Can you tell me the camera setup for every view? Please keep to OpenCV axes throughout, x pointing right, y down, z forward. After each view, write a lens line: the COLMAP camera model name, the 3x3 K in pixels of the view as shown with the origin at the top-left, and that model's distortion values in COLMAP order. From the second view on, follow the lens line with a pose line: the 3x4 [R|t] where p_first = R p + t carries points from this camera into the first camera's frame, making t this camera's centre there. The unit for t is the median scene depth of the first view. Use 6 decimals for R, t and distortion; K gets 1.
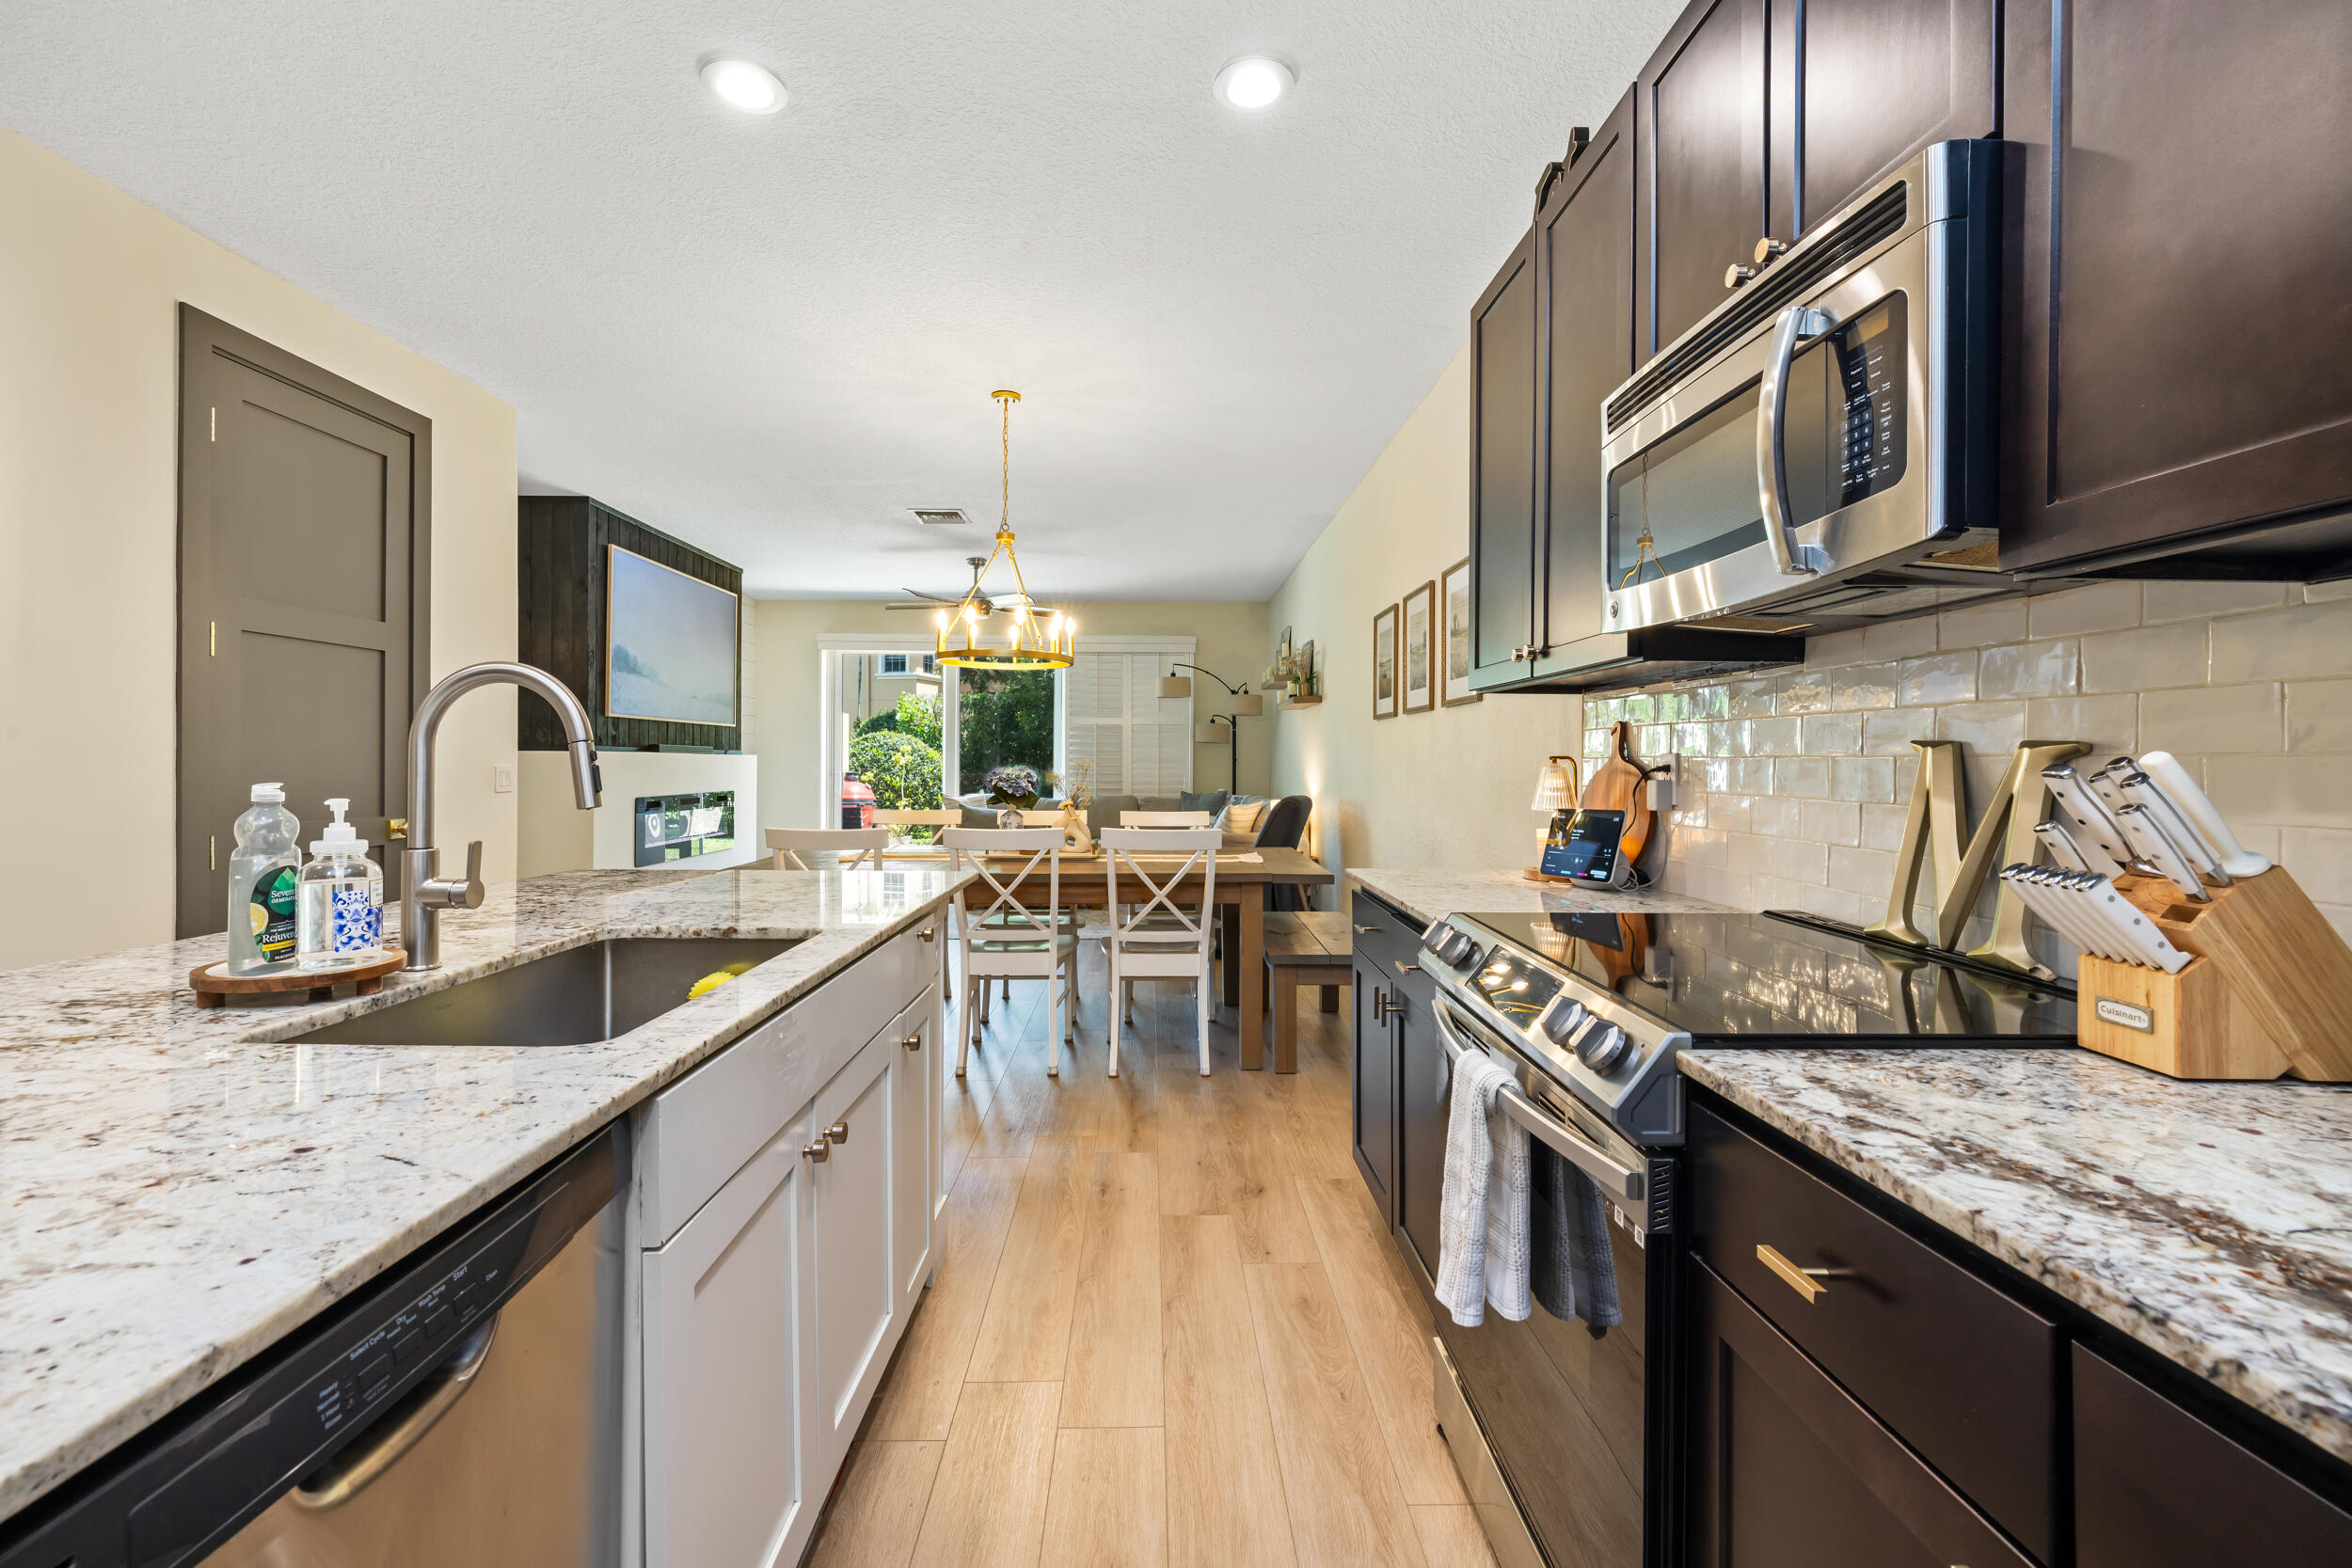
lens RADIAL K [[985.6, 0, 1162.6], [0, 985.6, 763.4], [0, 0, 1]] dist [-0.001101, -0.000055]
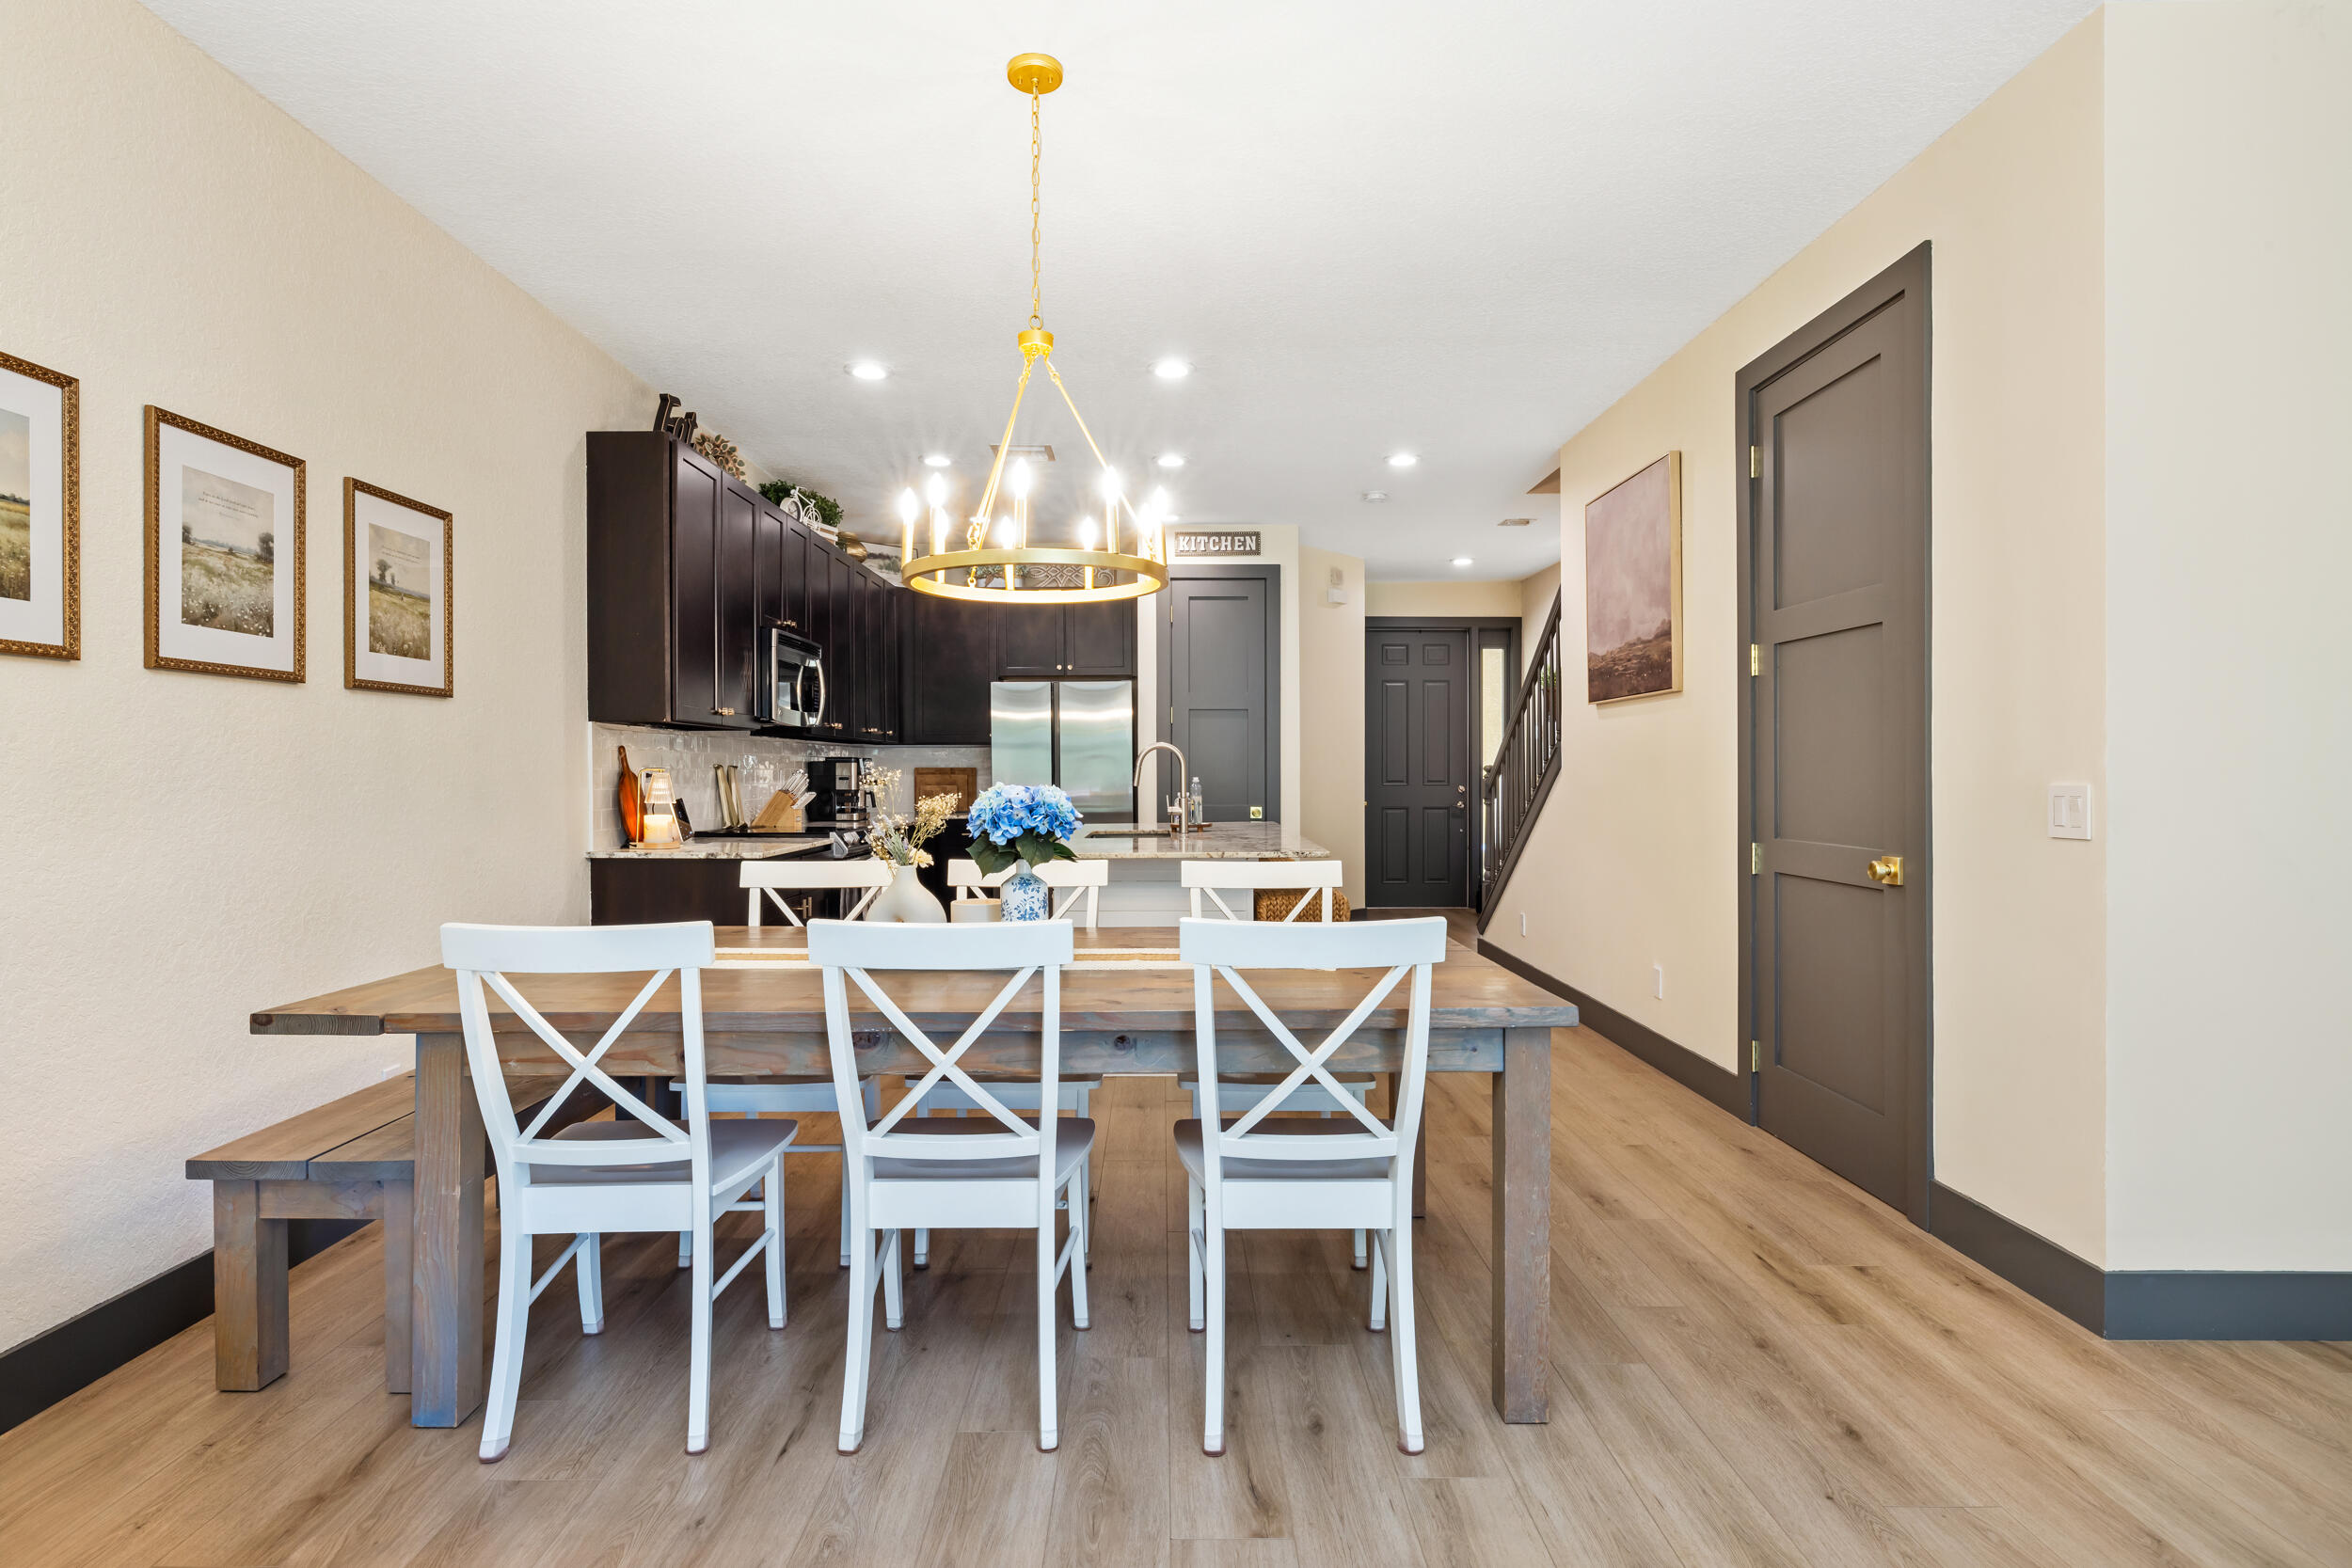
lens RADIAL K [[1171.8, 0, 1176.0], [0, 1171.8, 784.0], [0, 0, 1]] dist [-0.000695, 0.000001]
pose [[-0.999955, -0.002701, 0.009144, -0.341187], [-0.002576, 0.999903, 0.013652, -0.007975], [-0.009180, 0.013628, -0.999865, 2.314119]]
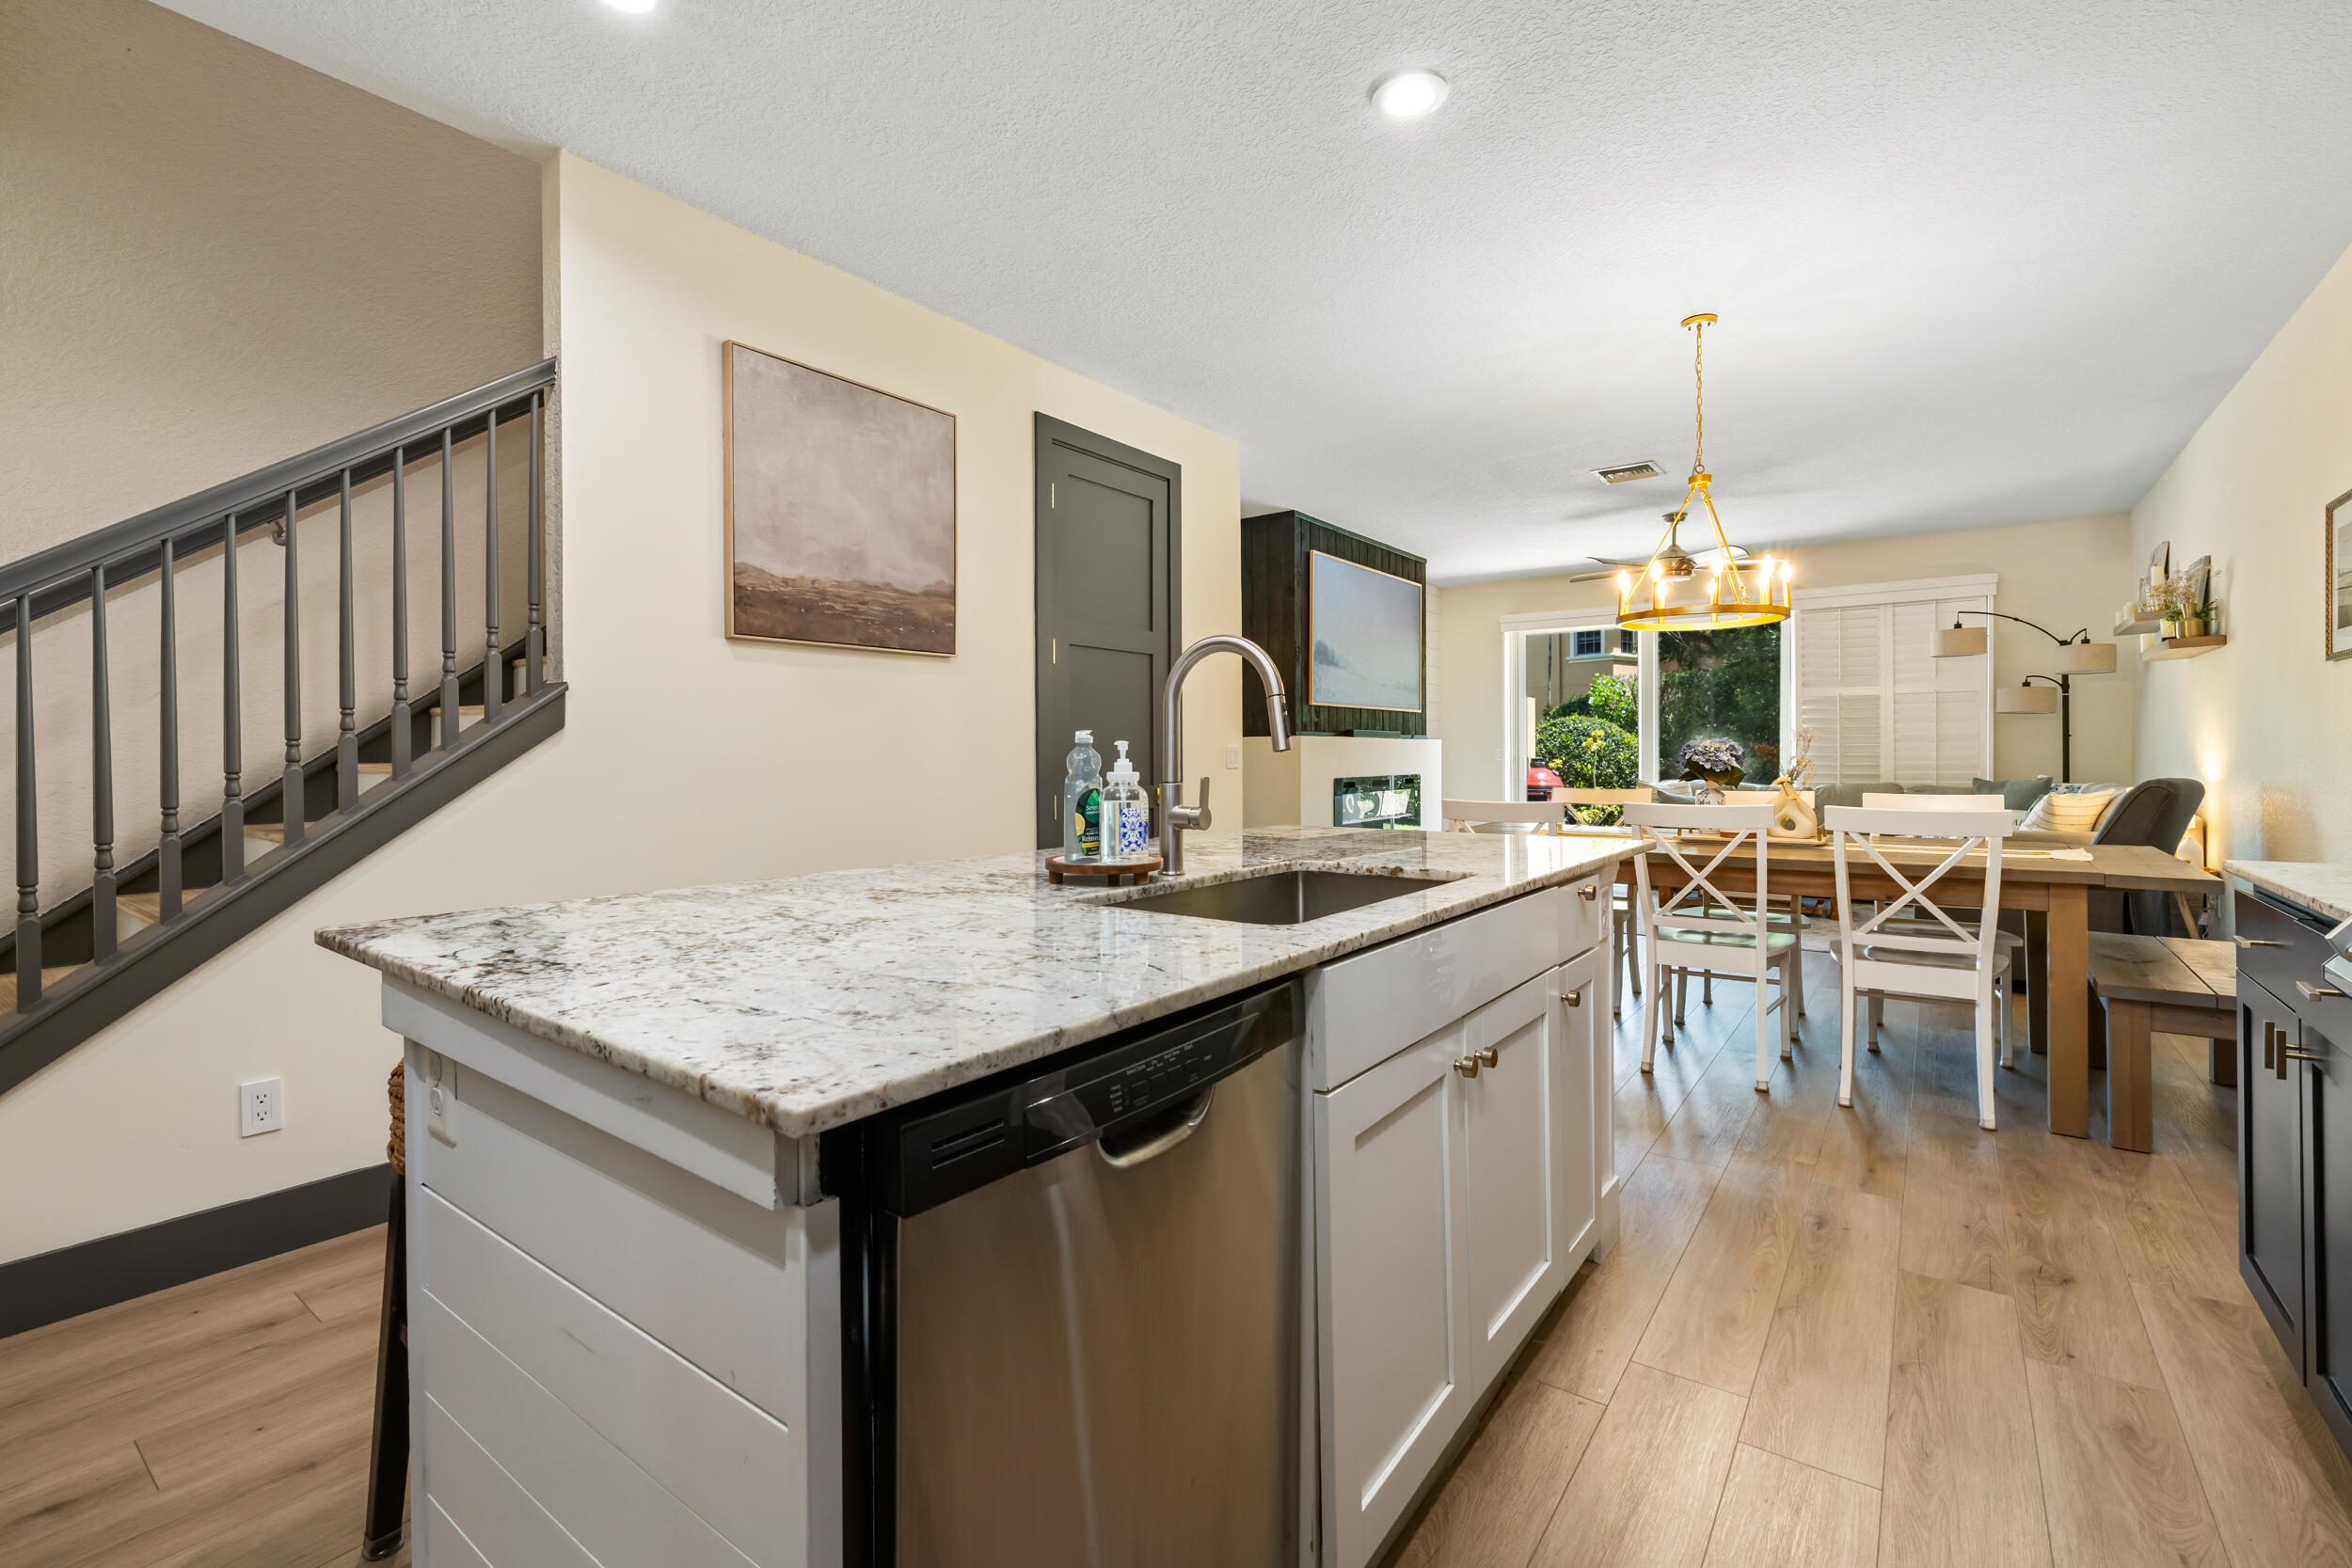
lens RADIAL K [[1025.5, 0, 1166.4], [0, 1025.5, 757.9], [0, 0, 1]] dist [0.002096, 0.000608]
pose [[0.790863, -0.007545, -0.611947, 0.035561], [0.008615, 0.999962, -0.001194, 0.025612], [0.611933, -0.004327, 0.790898, -0.038227]]
